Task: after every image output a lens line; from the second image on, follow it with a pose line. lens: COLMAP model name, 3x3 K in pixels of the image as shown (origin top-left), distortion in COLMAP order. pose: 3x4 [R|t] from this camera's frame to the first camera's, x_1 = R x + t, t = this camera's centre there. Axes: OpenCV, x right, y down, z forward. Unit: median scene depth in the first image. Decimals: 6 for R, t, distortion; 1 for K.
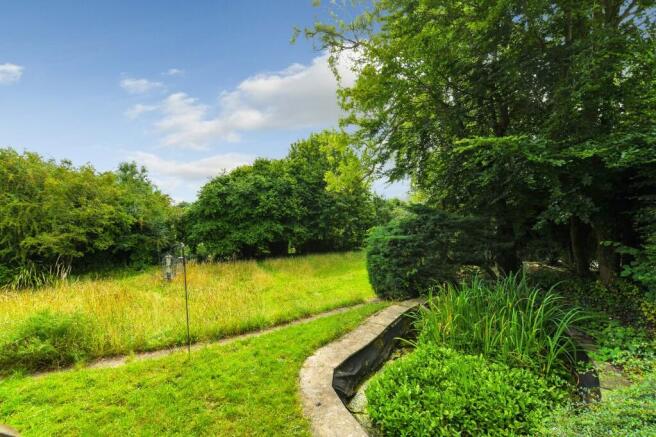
lens RADIAL K [[271.0, 0, 328.6], [0, 271.0, 218.7], [0, 0, 1]] dist [0.000119, -0.000195]
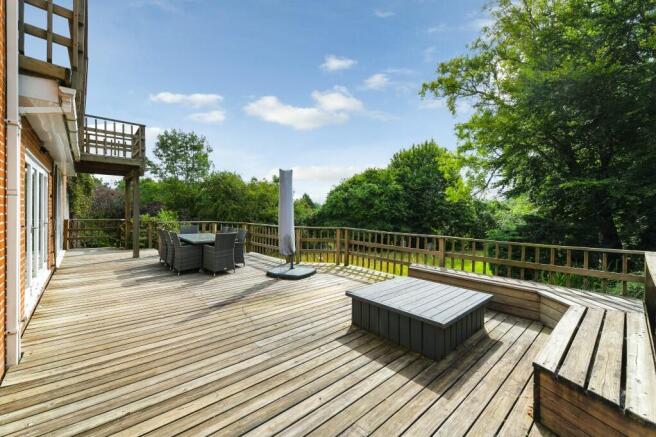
lens RADIAL K [[271.0, 0, 320.8], [0, 271.0, 208.5], [0, 0, 1]] dist [0.000119, -0.000195]
pose [[0.951327, 0.014931, -0.307820, -0.099176], [-0.024425, 0.999337, -0.027013, -0.007867], [0.307212, 0.033216, 0.951061, -0.243923]]
